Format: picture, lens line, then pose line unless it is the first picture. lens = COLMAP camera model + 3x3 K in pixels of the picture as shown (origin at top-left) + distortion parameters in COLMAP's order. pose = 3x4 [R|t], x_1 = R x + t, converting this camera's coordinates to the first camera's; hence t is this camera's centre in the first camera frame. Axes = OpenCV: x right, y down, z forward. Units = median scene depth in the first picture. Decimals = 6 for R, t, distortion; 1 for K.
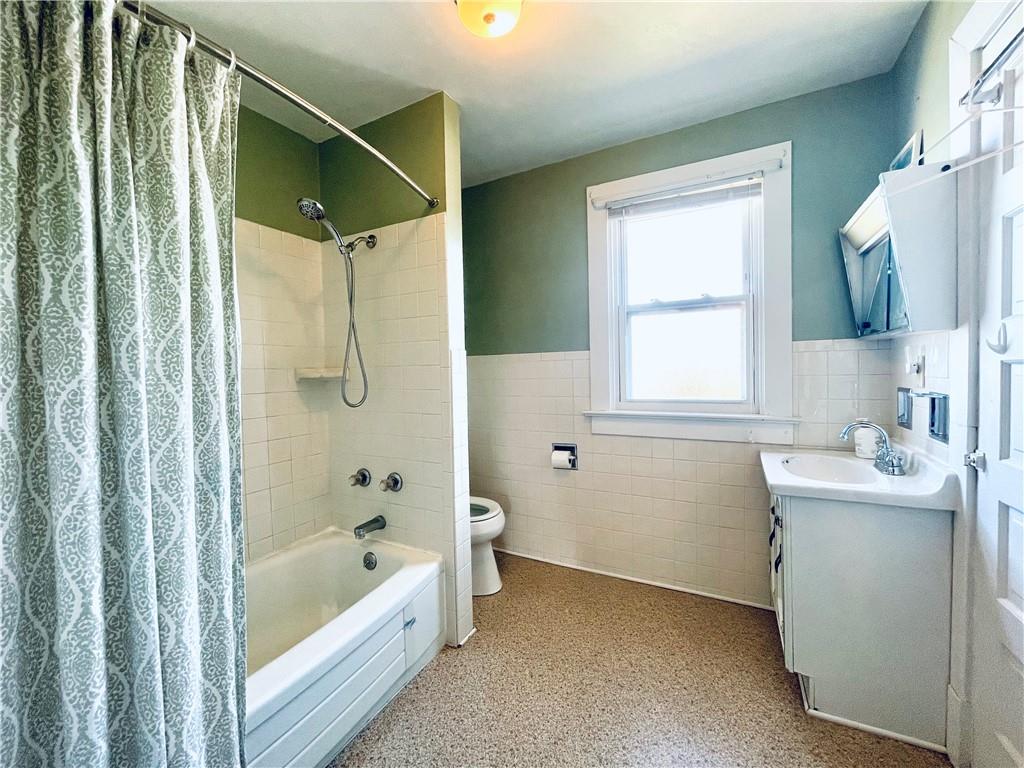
lens RADIAL K [[413.6, 0, 504.9], [0, 413.6, 378.8], [0, 0, 1]] dist [-0.000320, -0.000046]
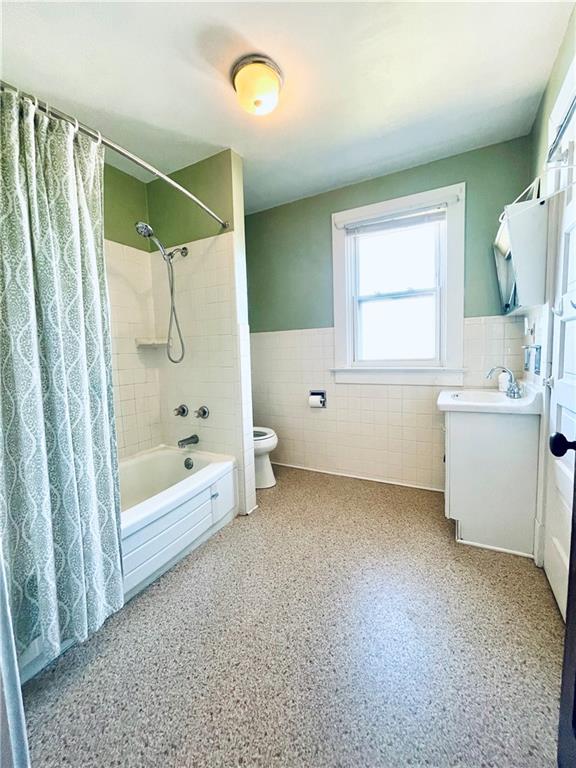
lens RADIAL K [[310.2, 0, 289.0], [0, 310.2, 378.0], [0, 0, 1]] dist [-0.000320, -0.000046]
pose [[0.999938, -0.006389, 0.009066, 0.047882], [0.005866, 0.998385, 0.056515, 0.070952], [-0.009413, -0.056458, 0.998361, -0.169705]]
